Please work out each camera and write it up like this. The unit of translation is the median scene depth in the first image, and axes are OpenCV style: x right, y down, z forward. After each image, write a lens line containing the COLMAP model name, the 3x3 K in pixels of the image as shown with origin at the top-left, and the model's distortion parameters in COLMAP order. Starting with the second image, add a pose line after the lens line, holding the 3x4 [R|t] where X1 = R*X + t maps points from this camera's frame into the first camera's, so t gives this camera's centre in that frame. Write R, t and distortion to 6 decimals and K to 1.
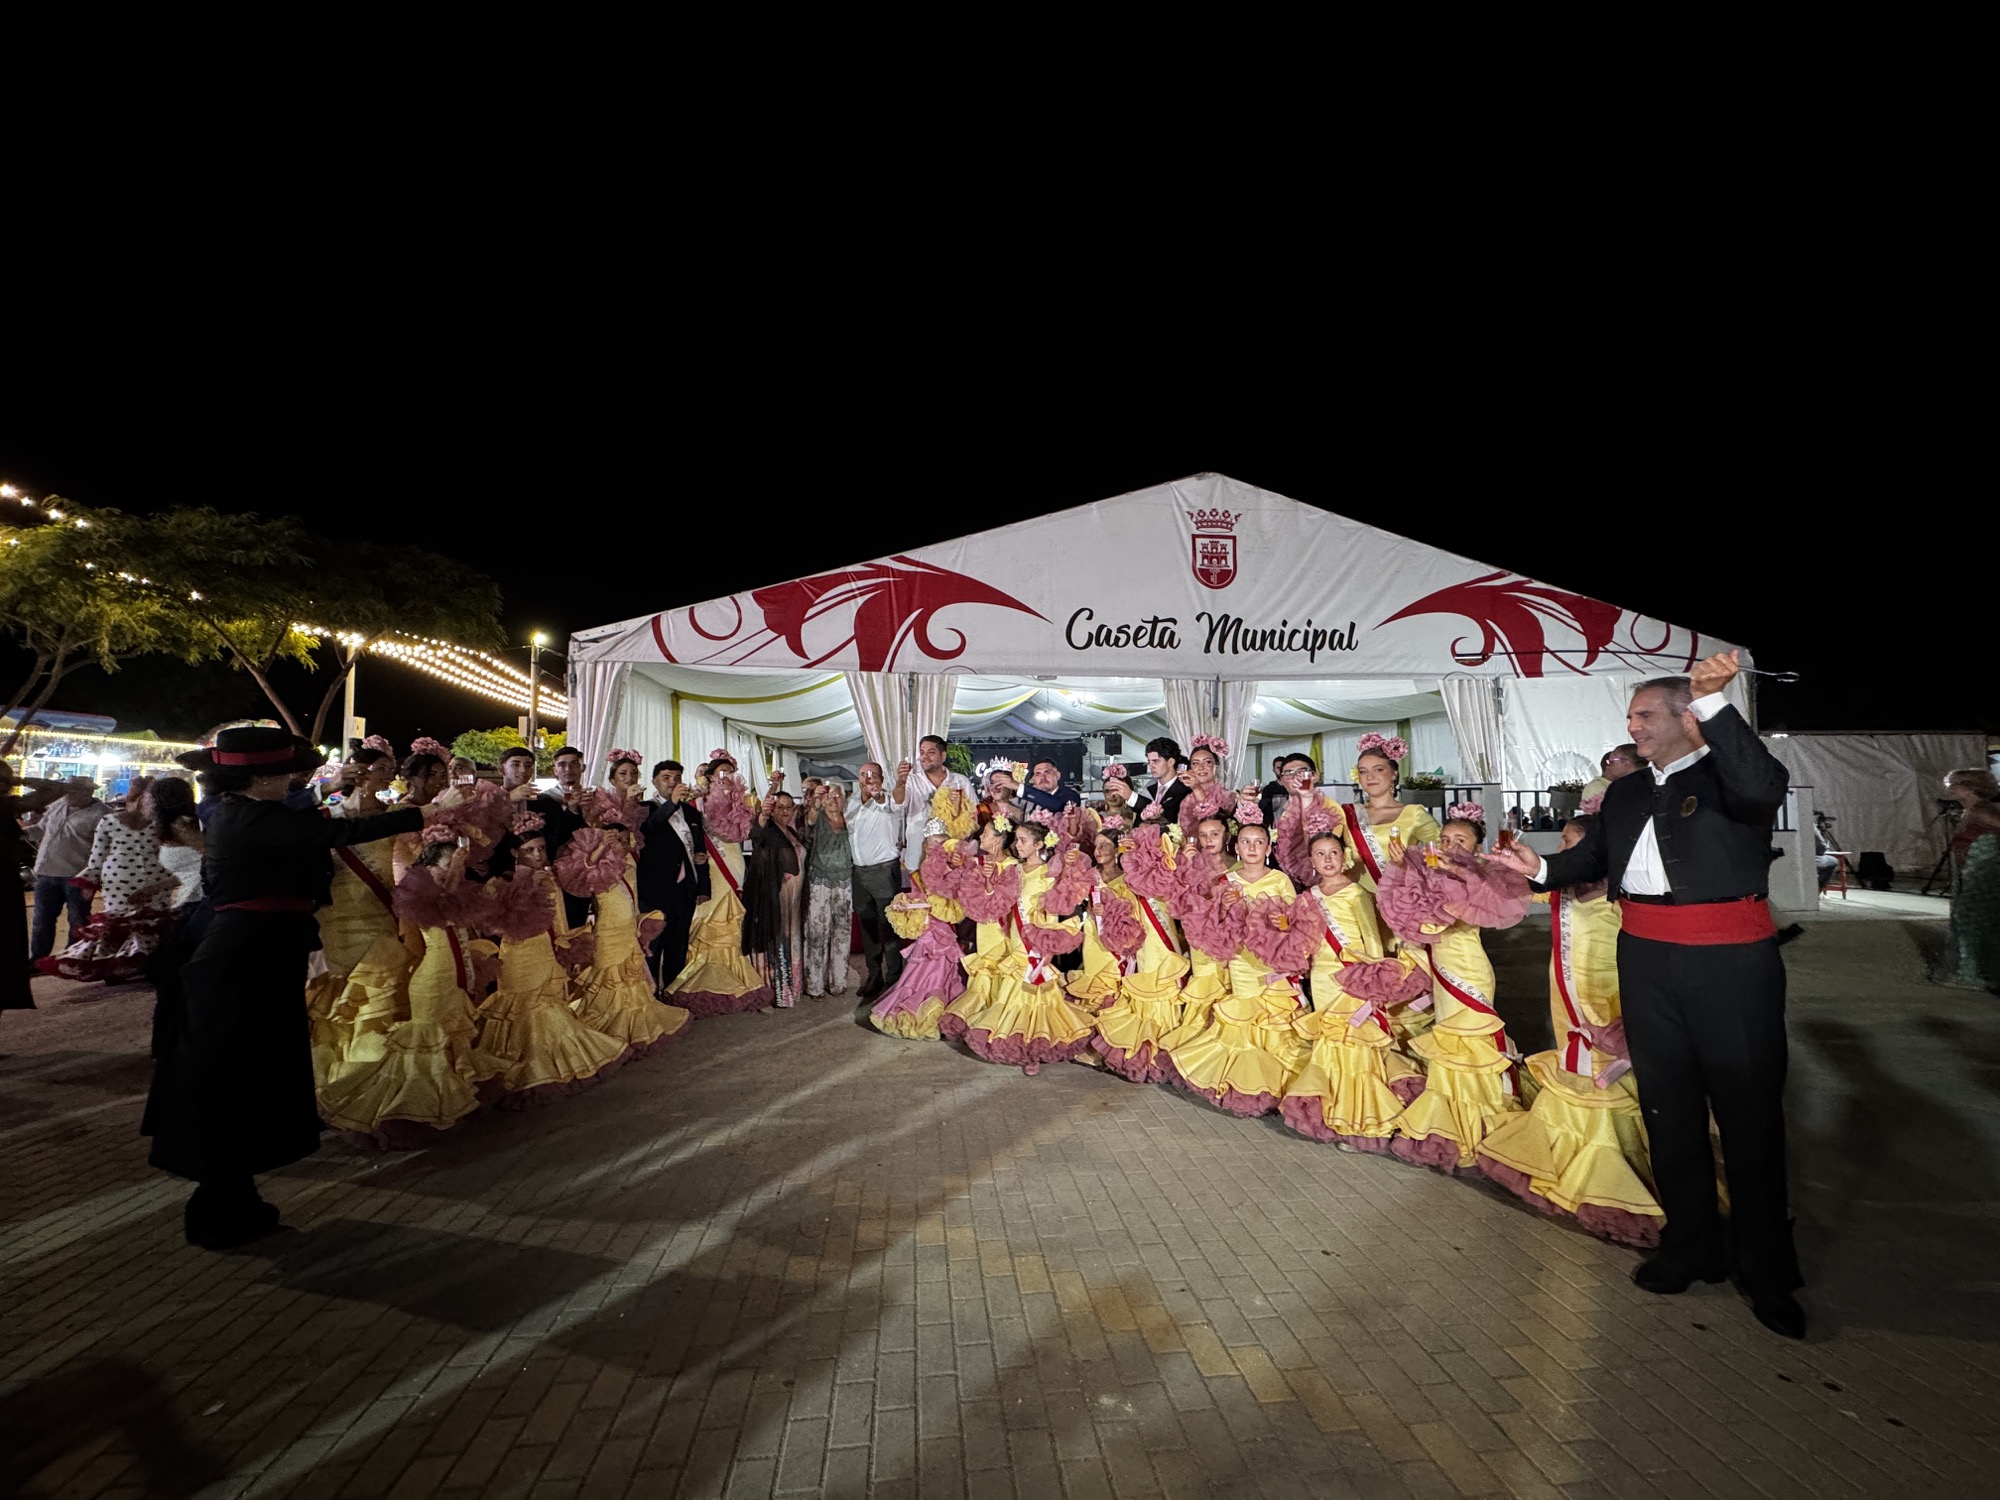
lens RADIAL K [[800.4, 0, 1008.4], [0, 800.4, 752.0], [0, 0, 1]] dist [-0.005594, 0.001531]
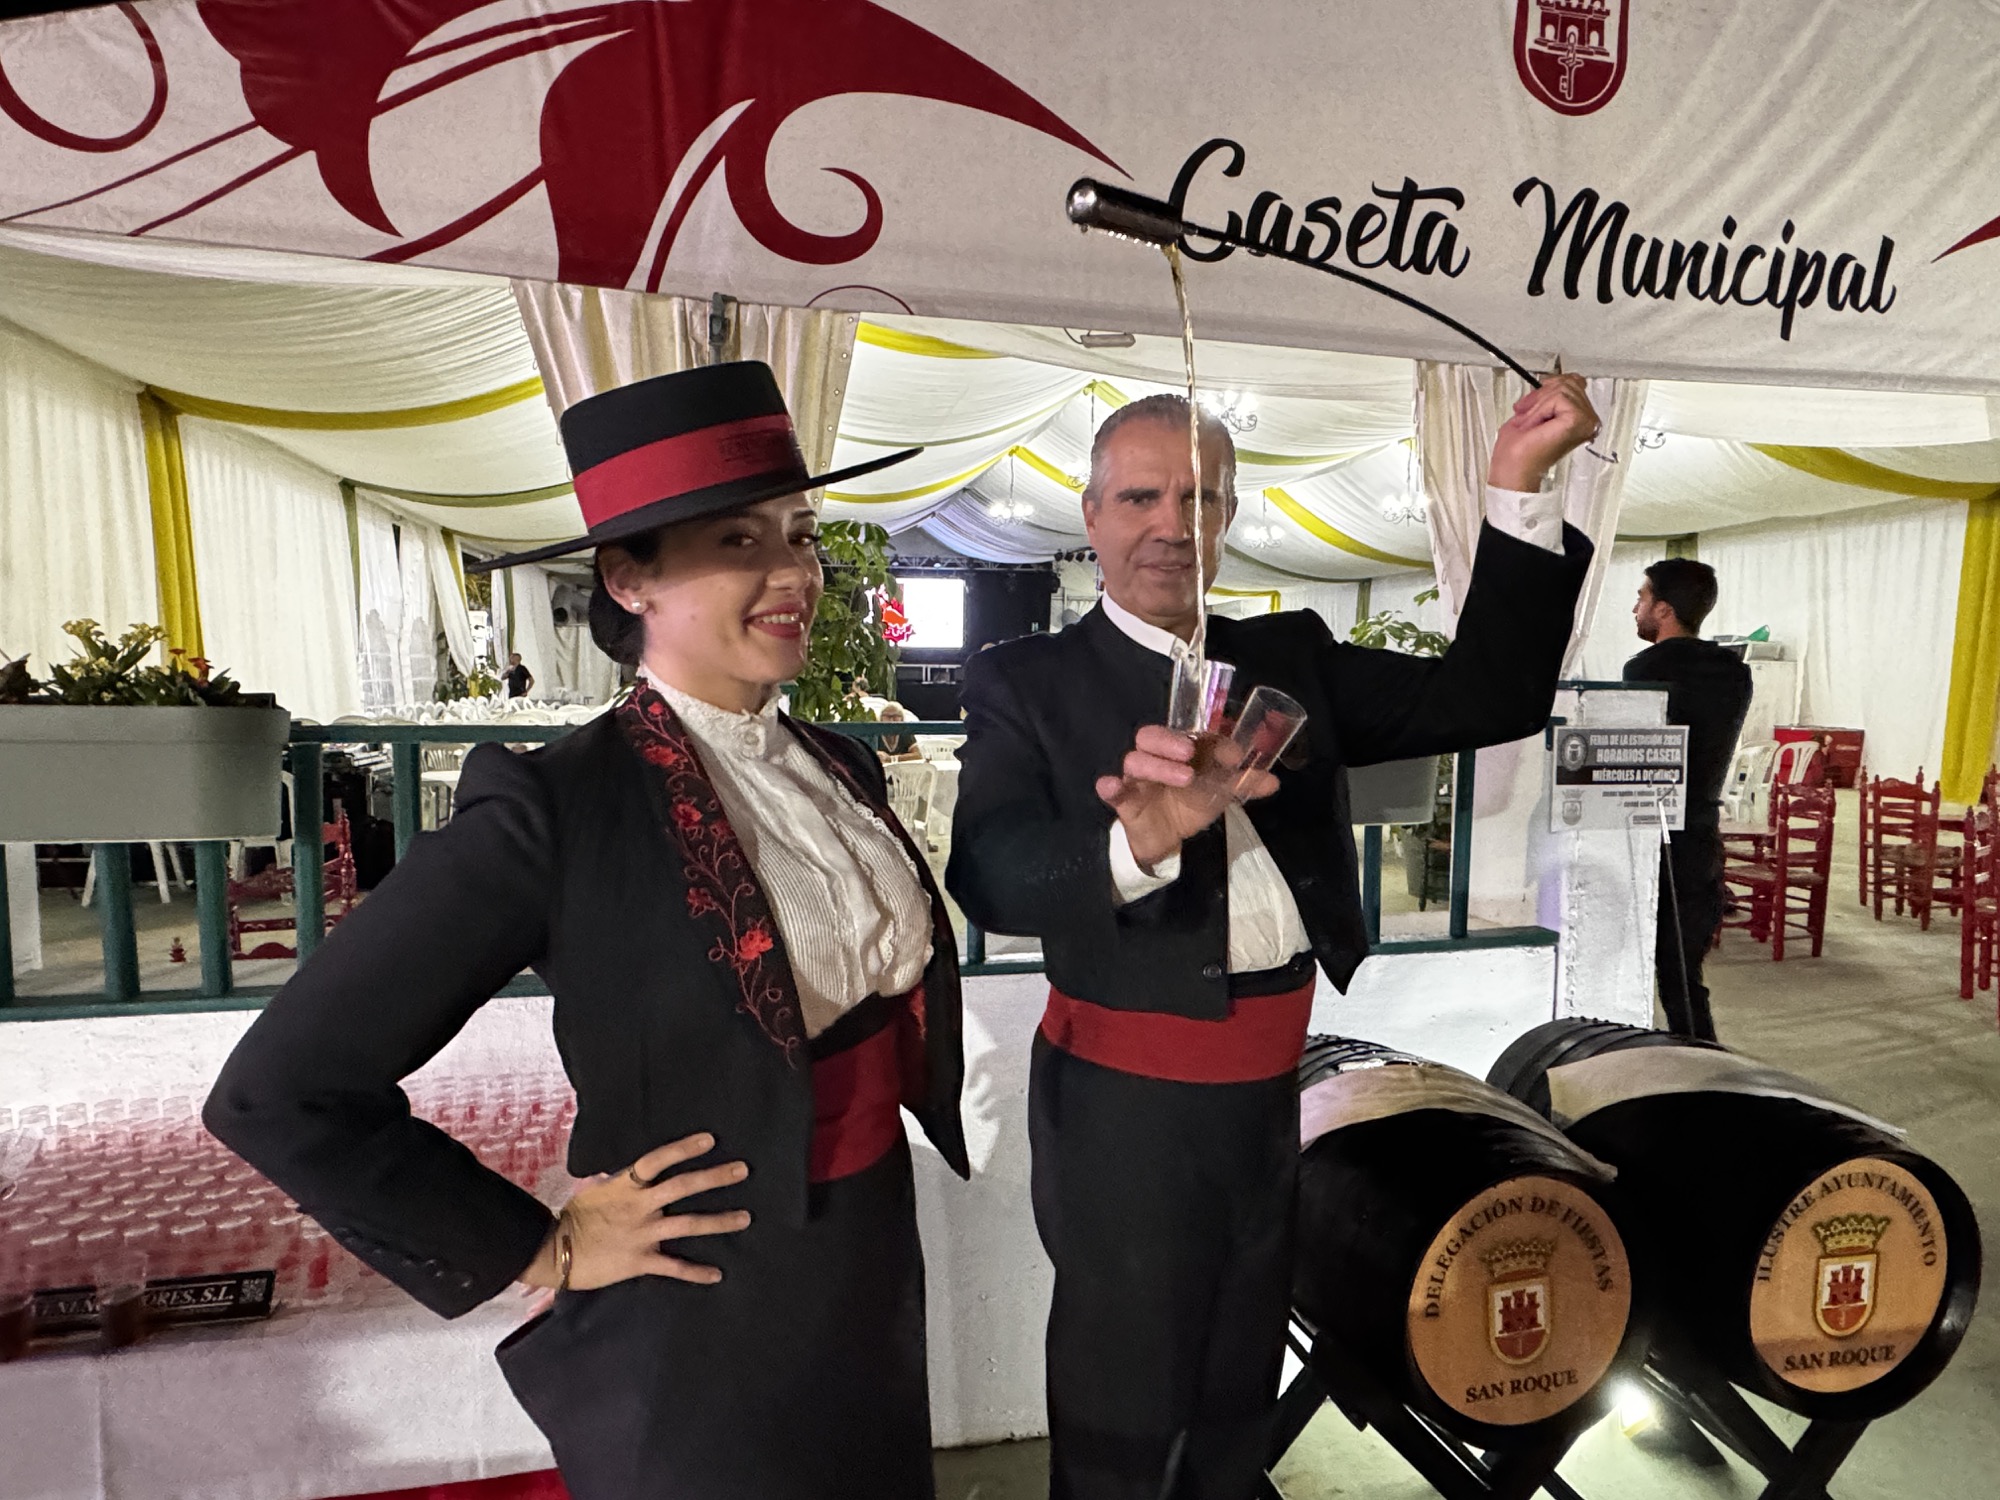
lens RADIAL K [[1167.5, 0, 991.7], [0, 1167.5, 758.4], [0, 0, 1]] dist [-0.000492, -0.000314]
pose [[0.997160, 0.018153, 0.073095, -0.036911], [-0.028250, 0.989810, 0.139567, 0.019878], [-0.069817, -0.141236, 0.987511, 0.452199]]
